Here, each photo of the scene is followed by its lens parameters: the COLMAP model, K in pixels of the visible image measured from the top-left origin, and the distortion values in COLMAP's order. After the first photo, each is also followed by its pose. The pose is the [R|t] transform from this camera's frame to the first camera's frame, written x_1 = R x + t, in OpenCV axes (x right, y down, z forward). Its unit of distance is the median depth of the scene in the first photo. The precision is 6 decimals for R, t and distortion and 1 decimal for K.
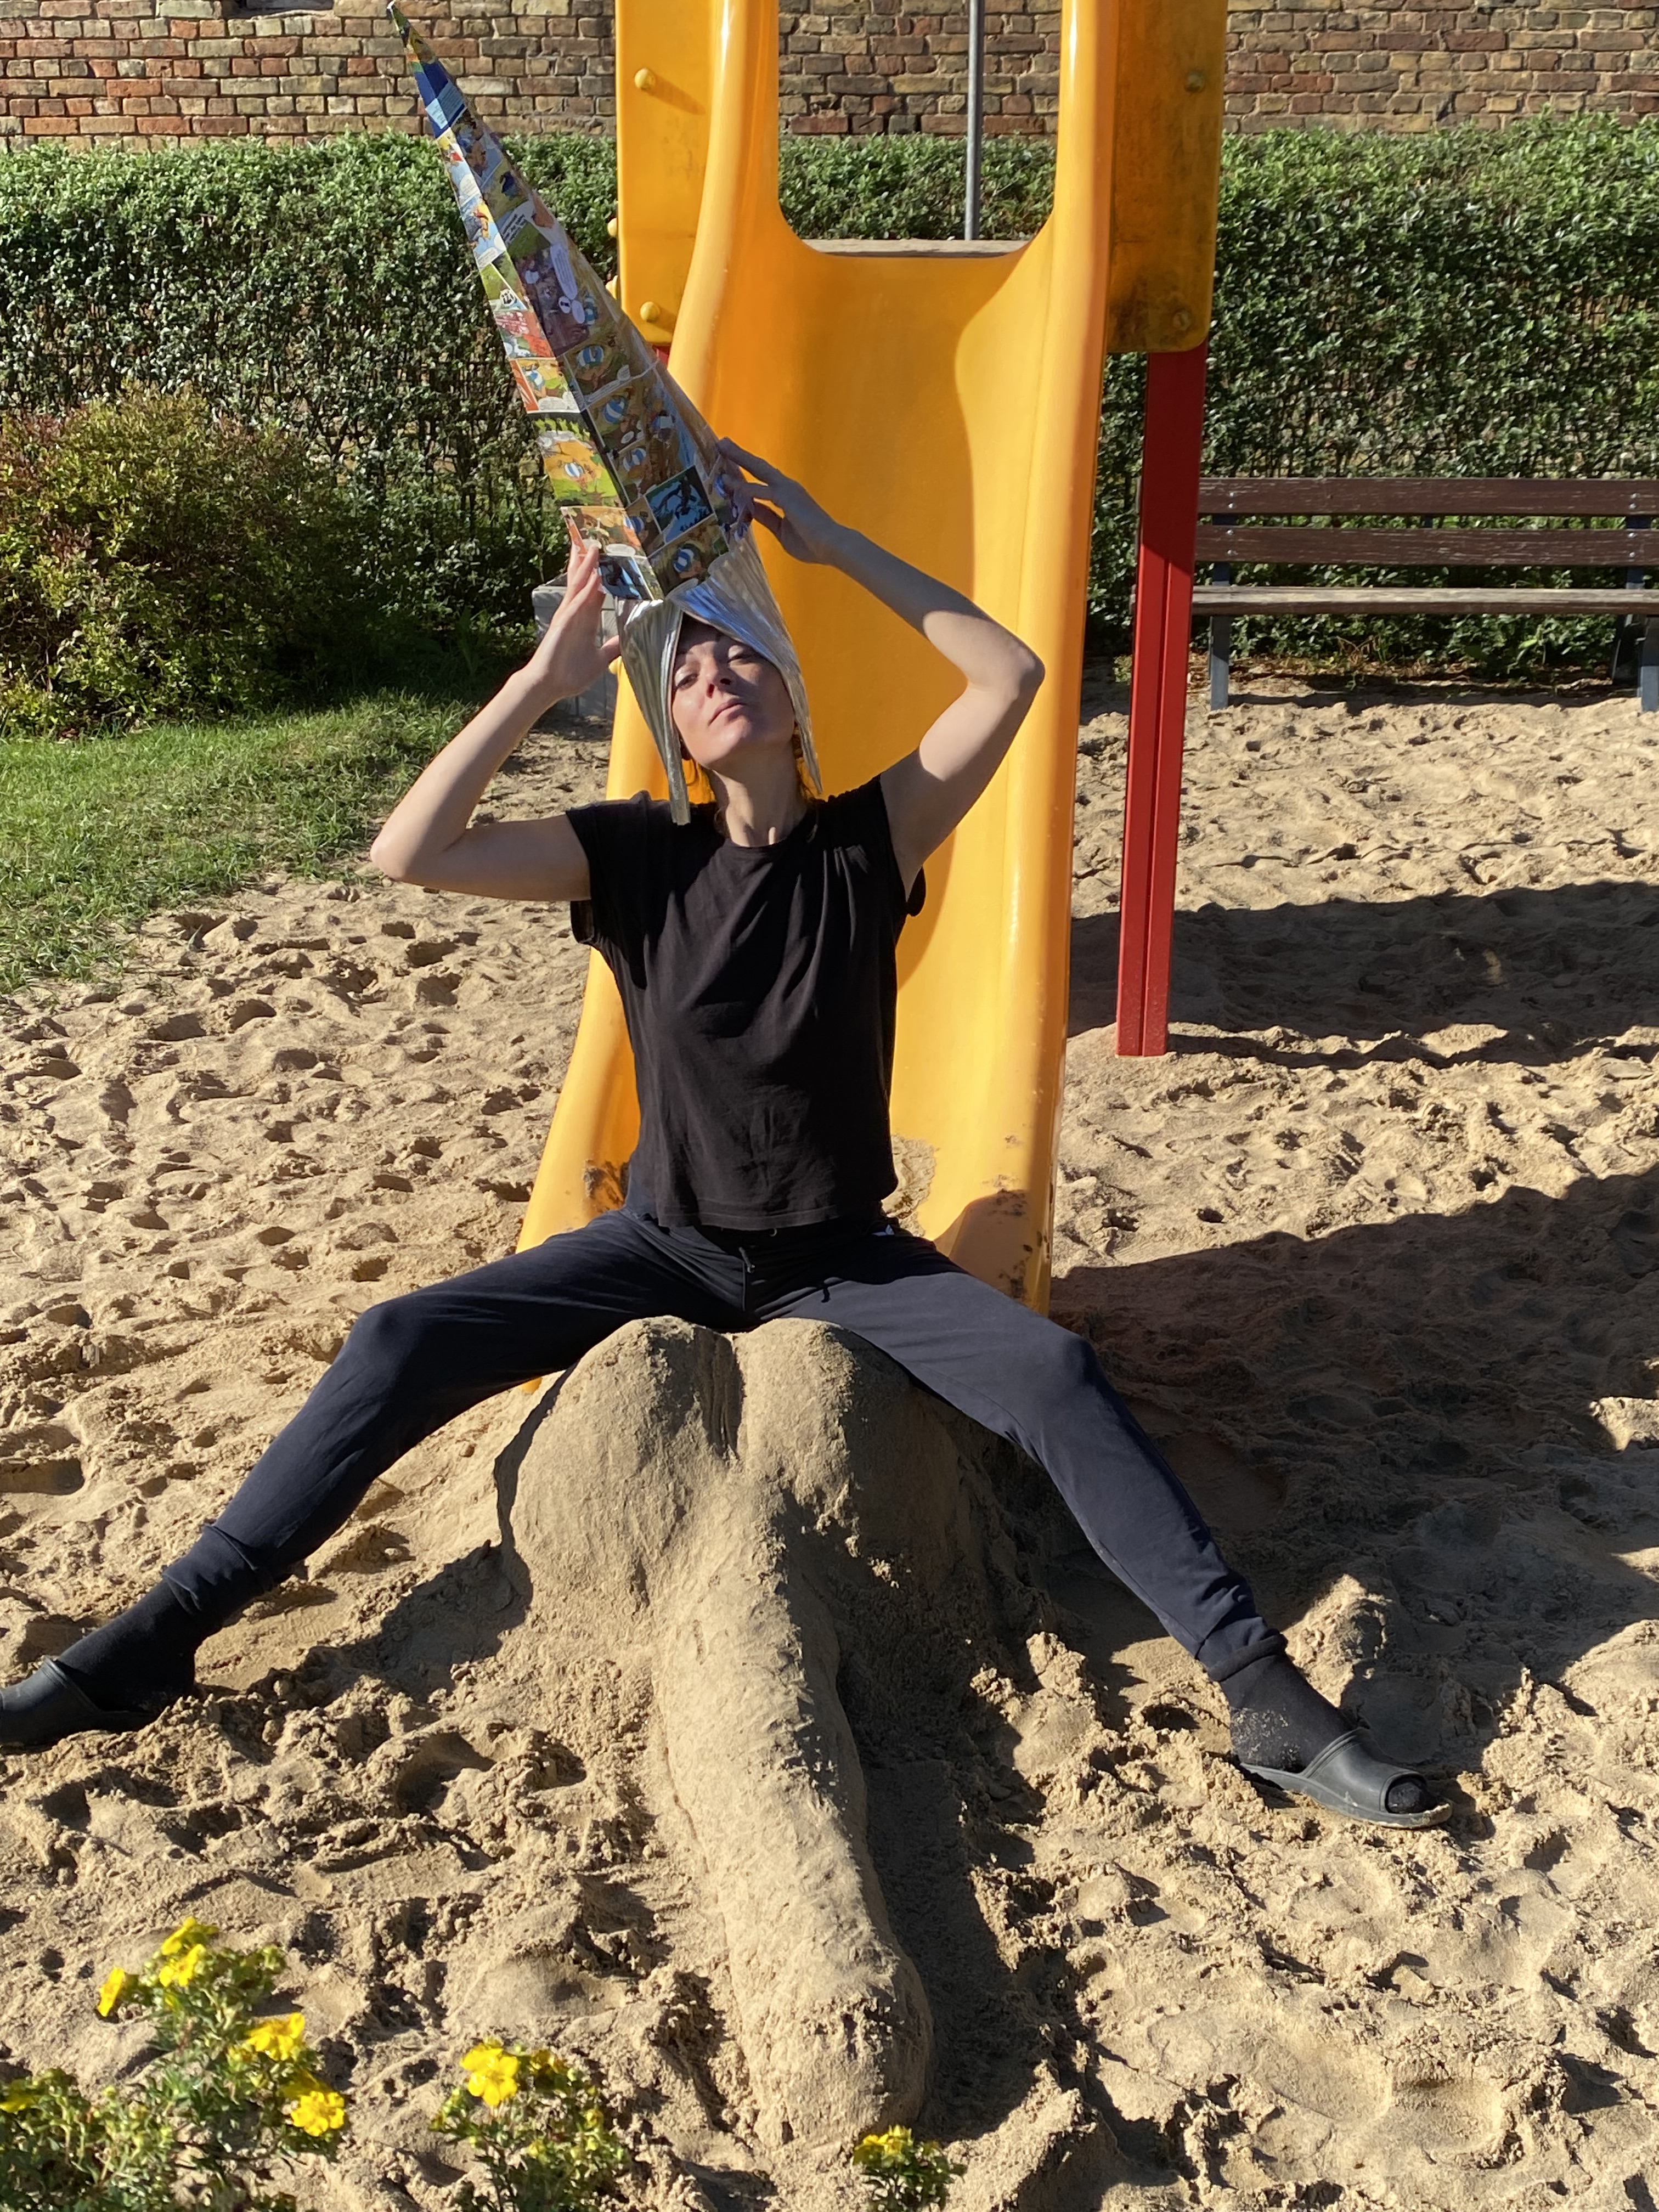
lens RADIAL K [[2635.7, 0, 832.5], [0, 2635.7, 1108.1], [0, 0, 1]] dist [0.024194, 0.000000]
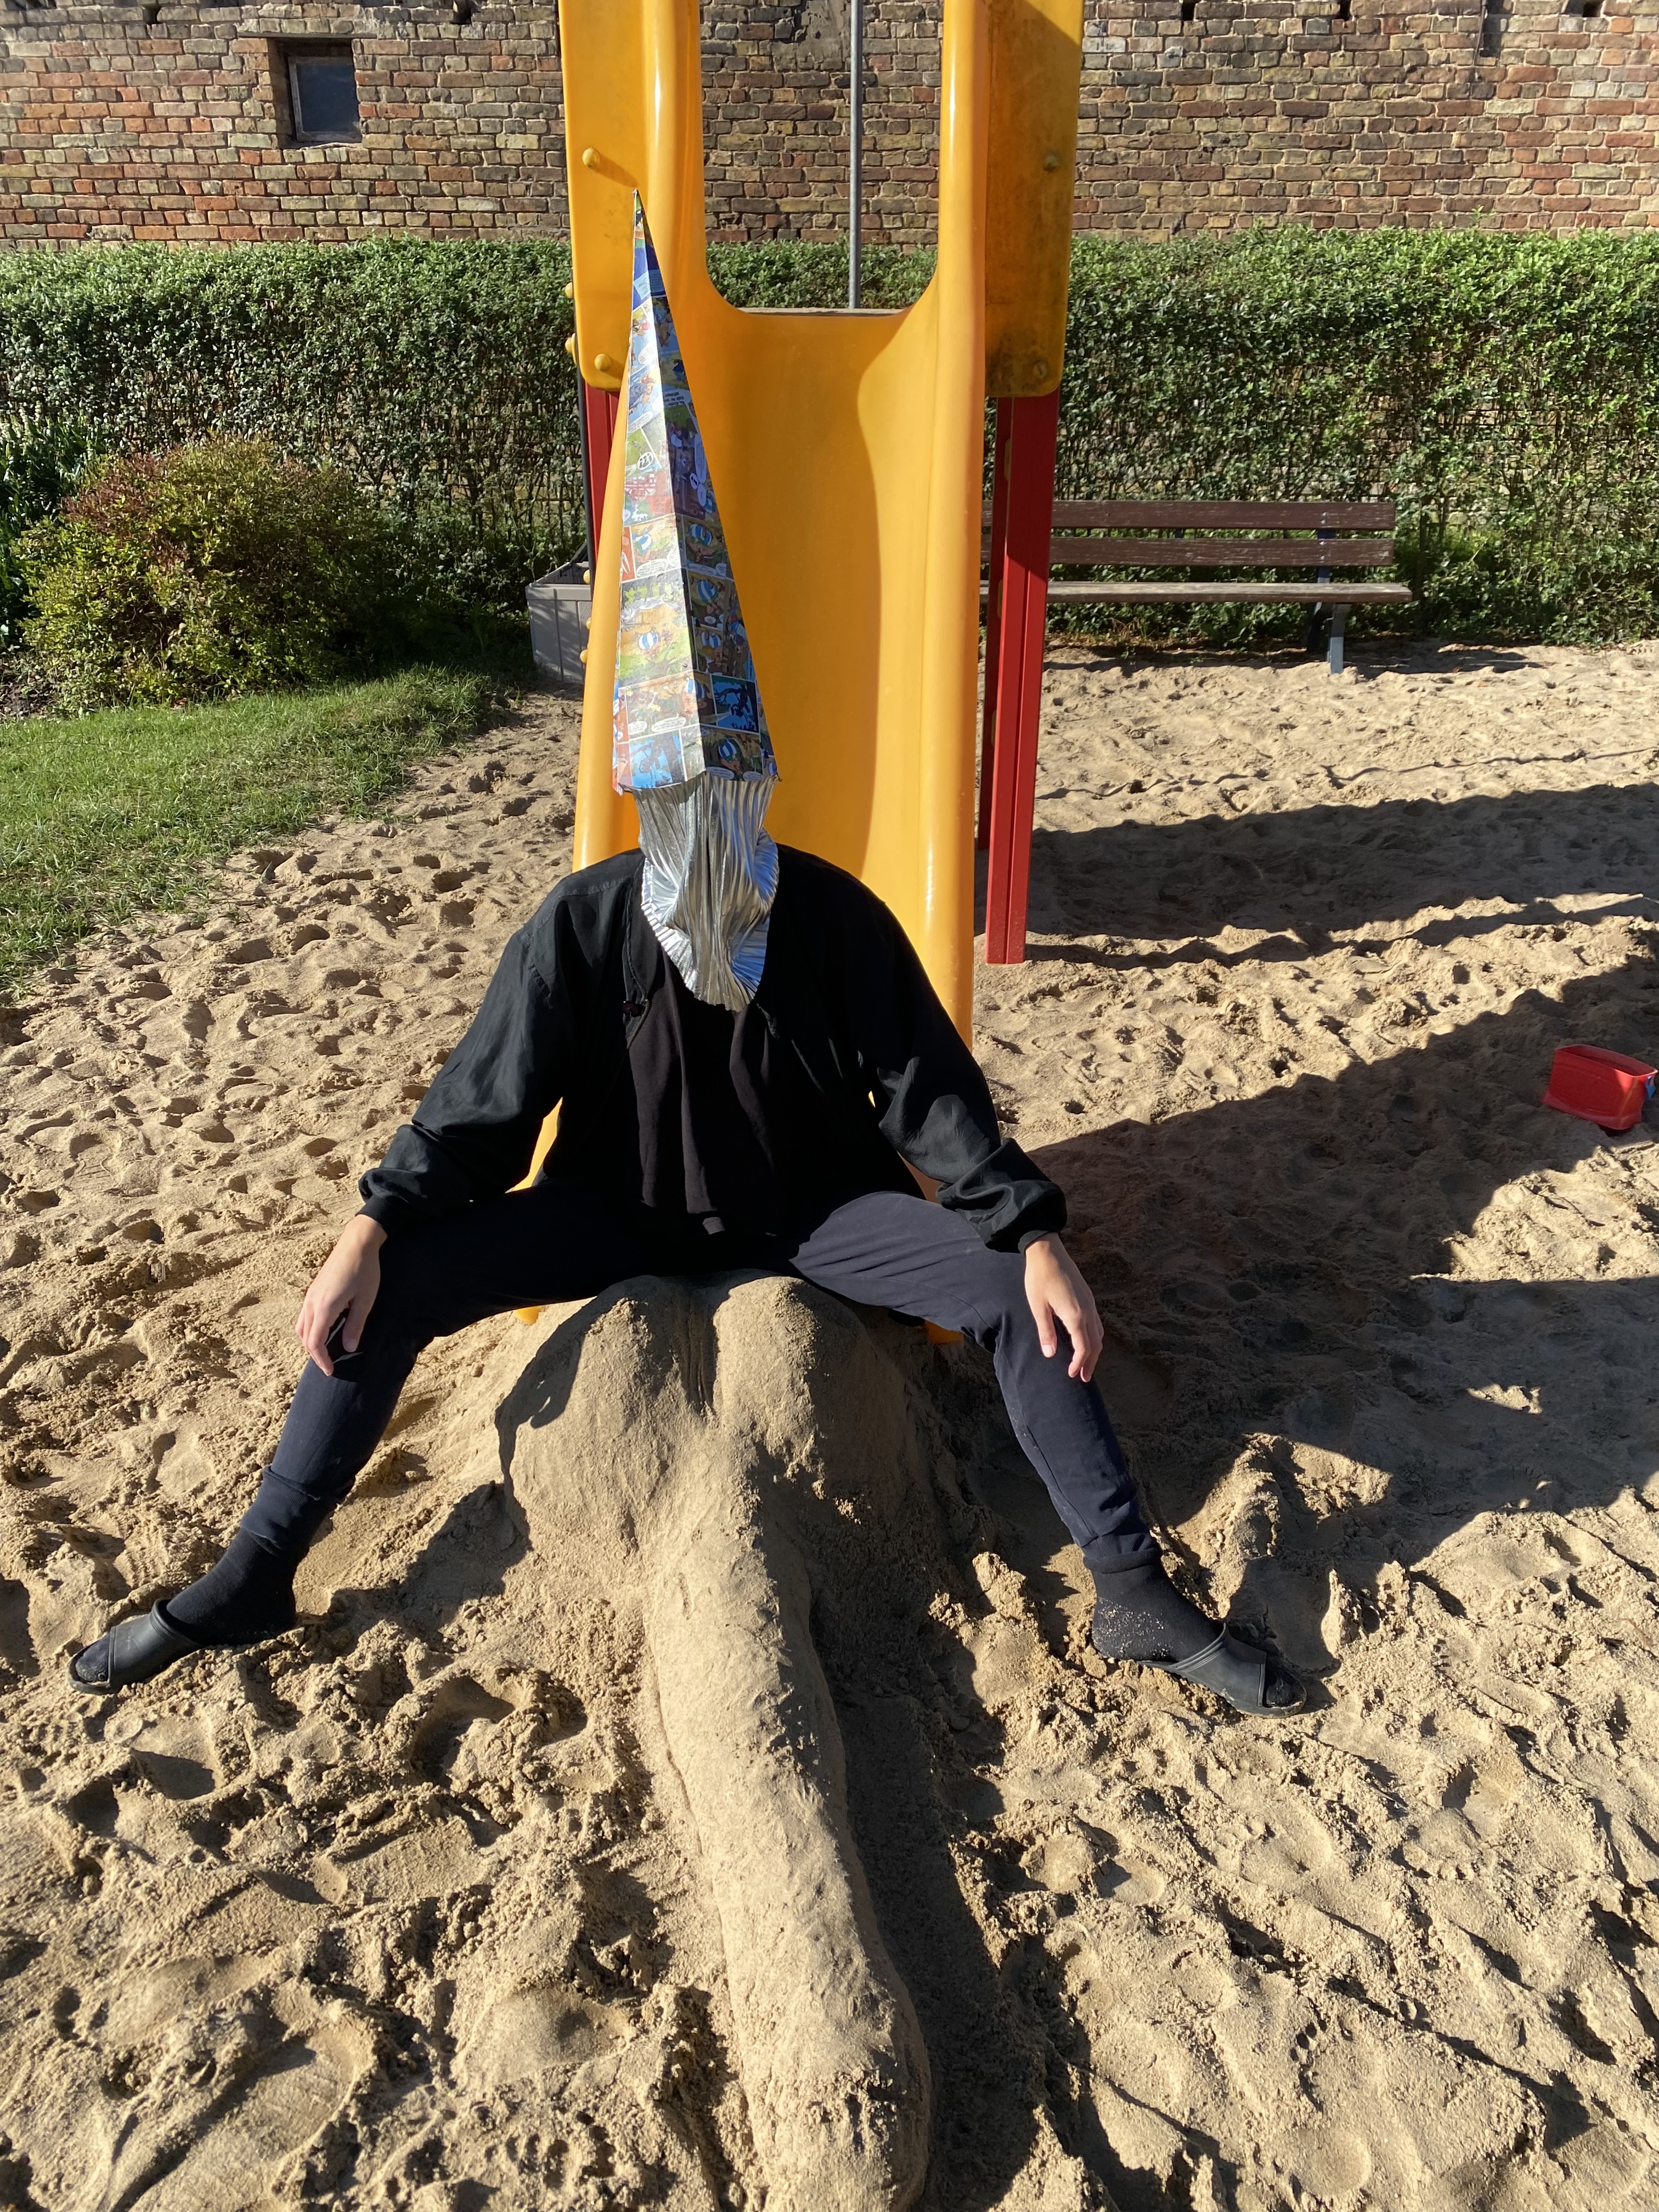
lens RADIAL K [[1658.8, 0, 848.0], [0, 1658.8, 1106.4], [0, 0, 1]] dist [-0.006815, 0.021263]
pose [[0.997864, -0.025273, 0.060232, -0.012045], [0.018095, 0.992983, 0.116862, -0.051133], [-0.062763, -0.115522, 0.991320, 0.207457]]
